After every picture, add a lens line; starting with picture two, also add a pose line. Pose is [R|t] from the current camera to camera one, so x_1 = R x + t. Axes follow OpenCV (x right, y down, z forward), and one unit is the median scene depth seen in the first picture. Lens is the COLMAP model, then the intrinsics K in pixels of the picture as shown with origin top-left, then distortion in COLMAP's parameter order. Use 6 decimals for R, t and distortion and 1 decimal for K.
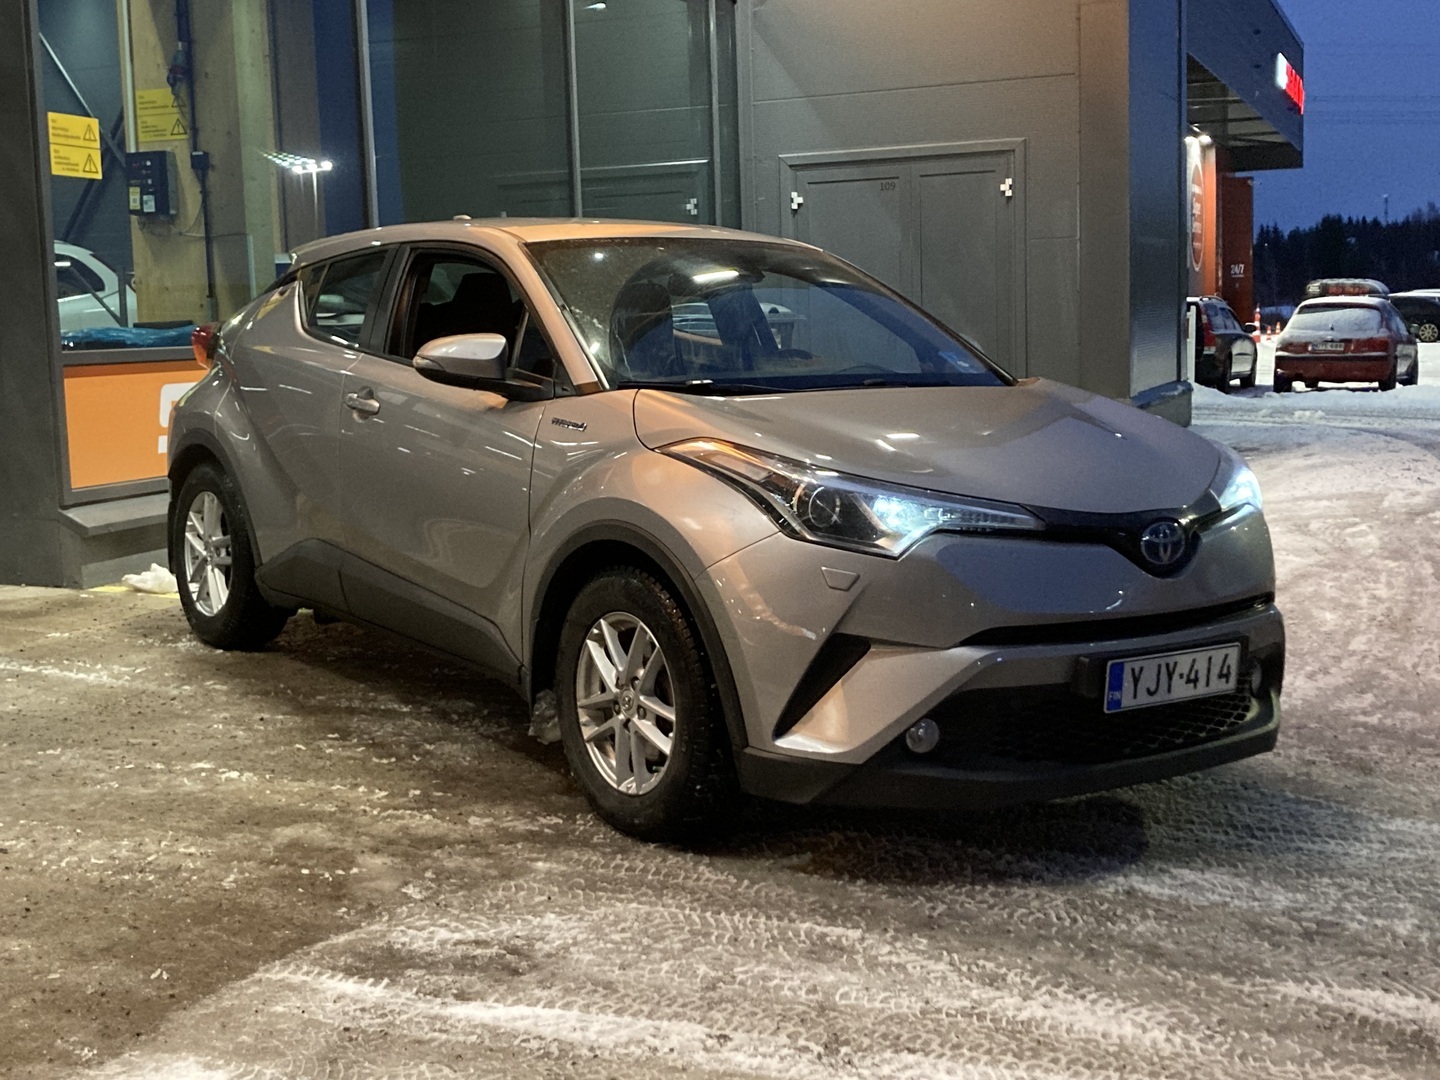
lens RADIAL K [[1887.4, 0, 720.0], [0, 1887.4, 540.0], [0, 0, 1]] dist [0.162031, -0.587485]
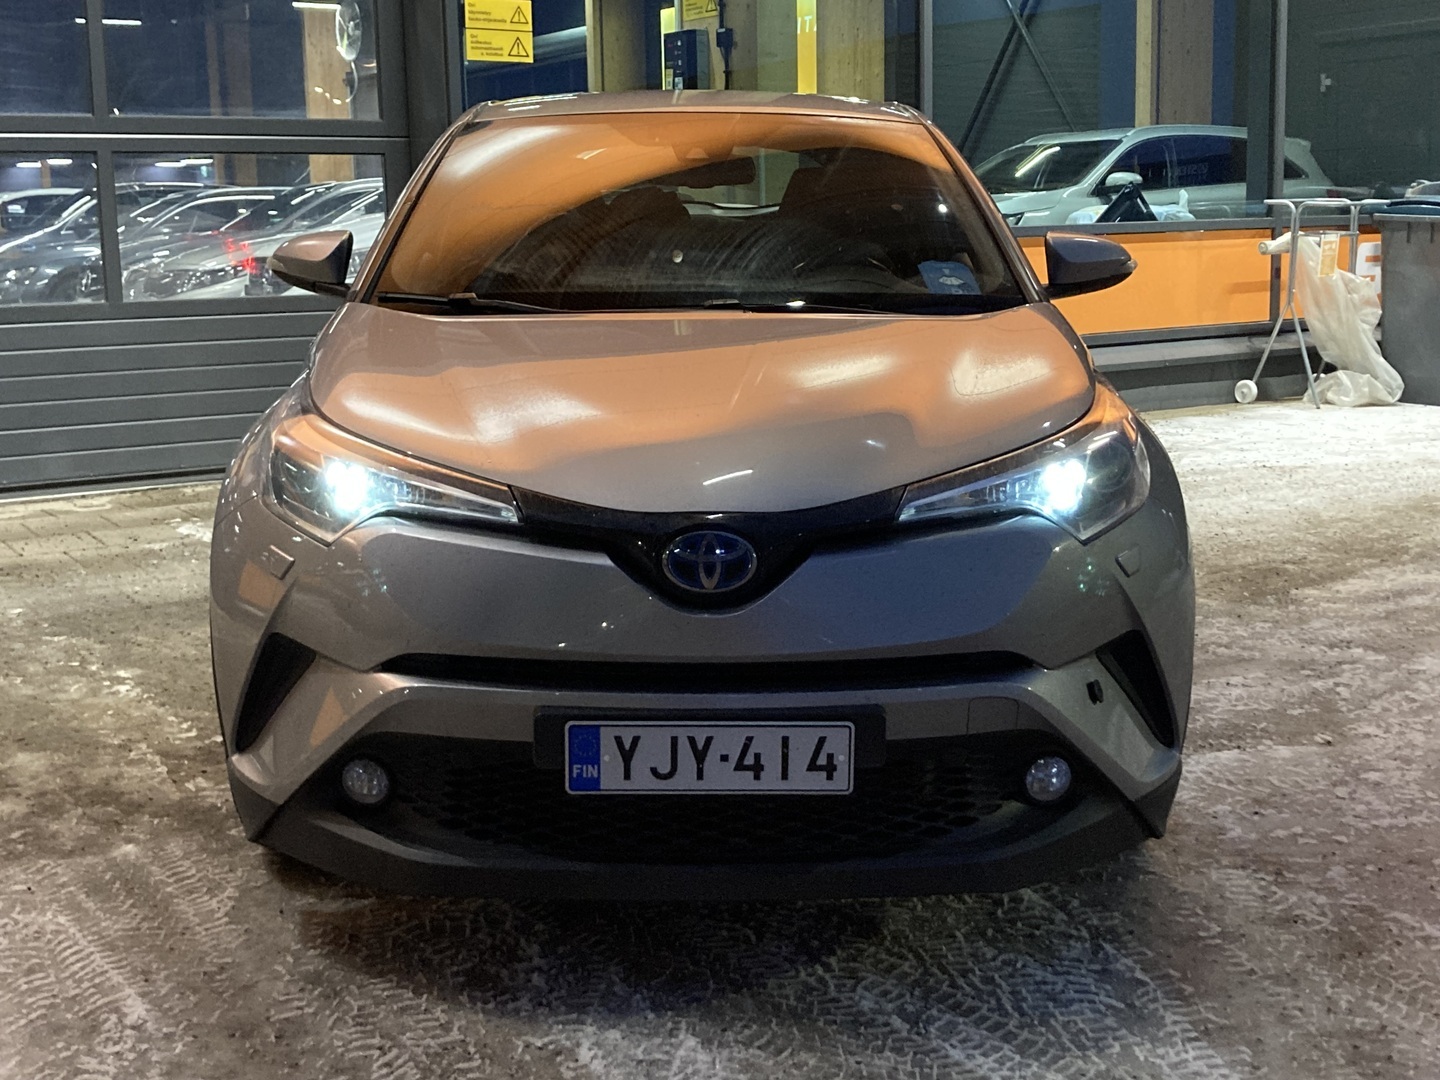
lens RADIAL K [[1887.4, 0, 720.0], [0, 1887.4, 540.0], [0, 0, 1]] dist [0.162031, -0.587485]
pose [[0.814001, 0.105458, -0.571211, 0.622080], [-0.068722, 0.993959, 0.085574, -0.064324], [0.576784, -0.030403, 0.816330, 0.450539]]
